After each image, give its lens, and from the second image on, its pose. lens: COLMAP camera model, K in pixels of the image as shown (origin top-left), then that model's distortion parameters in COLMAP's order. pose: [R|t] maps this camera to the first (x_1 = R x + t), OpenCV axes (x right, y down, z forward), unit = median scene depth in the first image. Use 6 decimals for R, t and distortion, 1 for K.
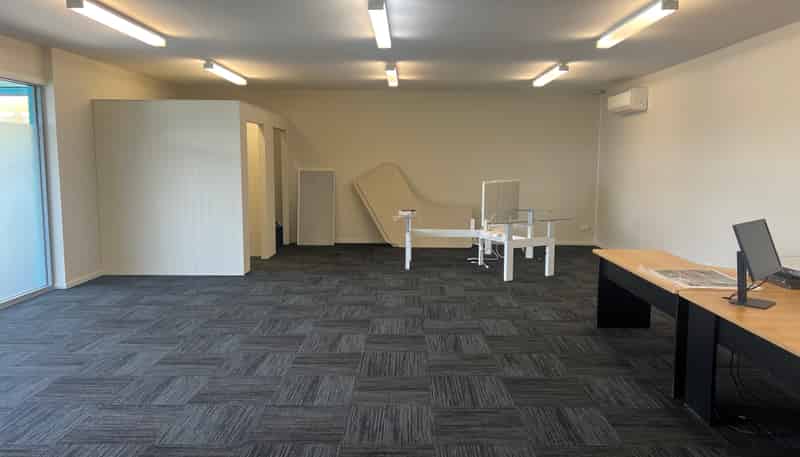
lens RADIAL K [[600.7, 0, 400.0], [0, 600.7, 228.5], [0, 0, 1]] dist [-0.064346, 0.001983]
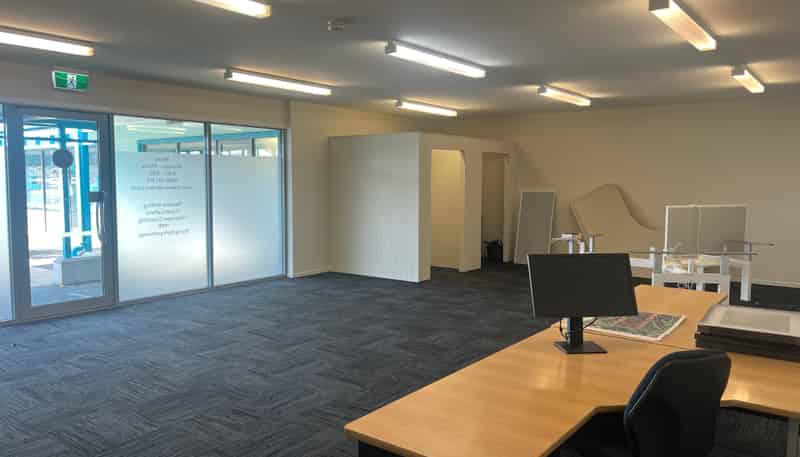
lens RADIAL K [[598.2, 0, 400.0], [0, 598.2, 228.5], [0, 0, 1]] dist [0.025528, -0.004998]
pose [[0.777203, 0.043605, -0.627737, 0.443513], [-0.062943, 0.997980, -0.008607, -0.014396], [0.626094, 0.046201, 0.778378, 0.076234]]
